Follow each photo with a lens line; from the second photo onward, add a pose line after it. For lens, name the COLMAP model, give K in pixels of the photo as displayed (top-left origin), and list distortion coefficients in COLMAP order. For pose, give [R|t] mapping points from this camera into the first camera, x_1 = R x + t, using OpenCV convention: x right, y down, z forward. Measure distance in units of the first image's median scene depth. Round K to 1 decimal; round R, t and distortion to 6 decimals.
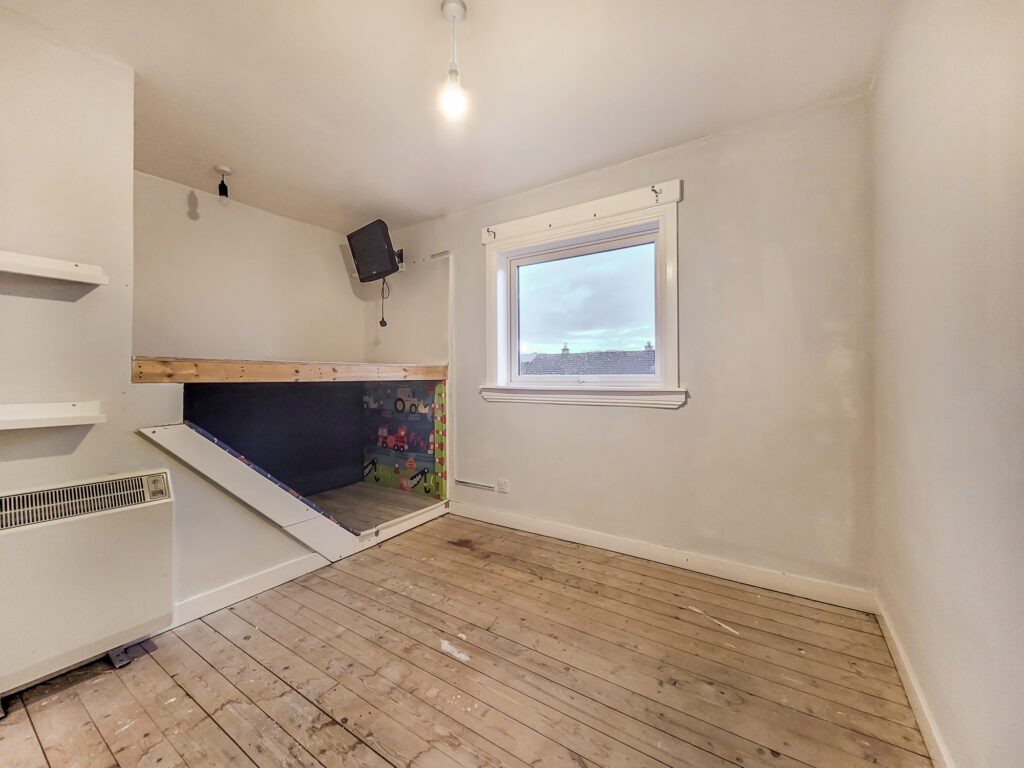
lens RADIAL K [[413.2, 0, 514.6], [0, 413.2, 378.4], [0, 0, 1]] dist [-0.000298, -0.000061]
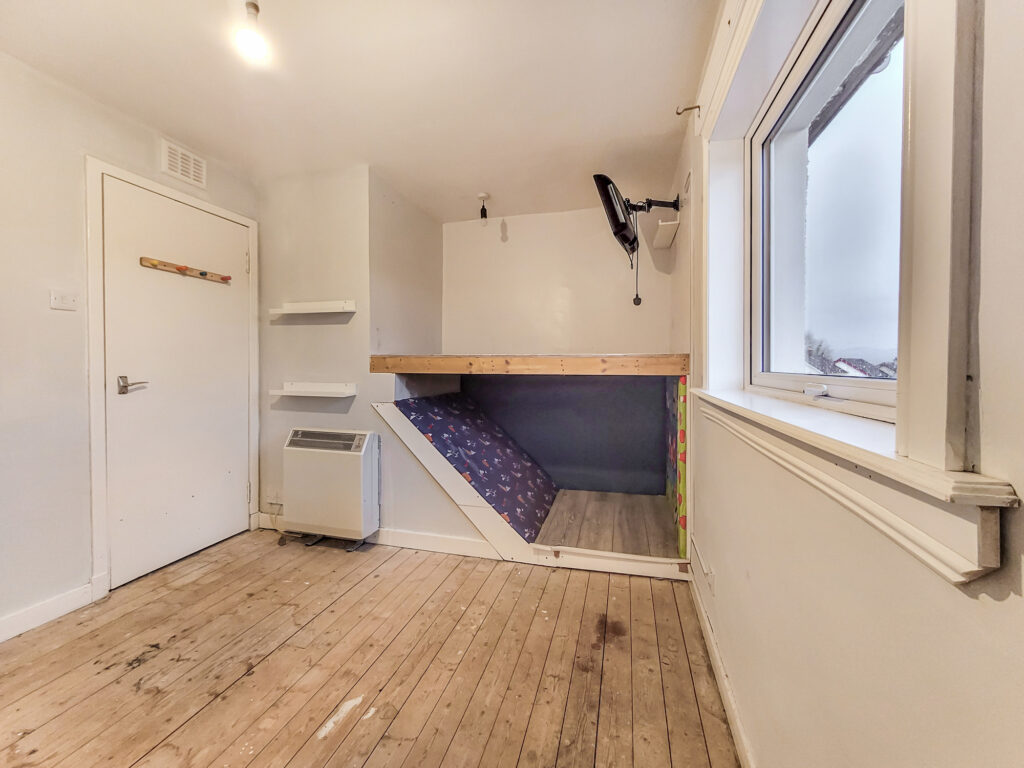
lens RADIAL K [[408.0, 0, 512.3], [0, 408.0, 369.4], [0, 0, 1]] dist [0.000498, -0.000207]
pose [[0.312575, 0.018430, -0.949714, 0.502956], [-0.005277, 0.999830, 0.017666, -0.022399], [0.949878, -0.000511, 0.312619, 0.768667]]
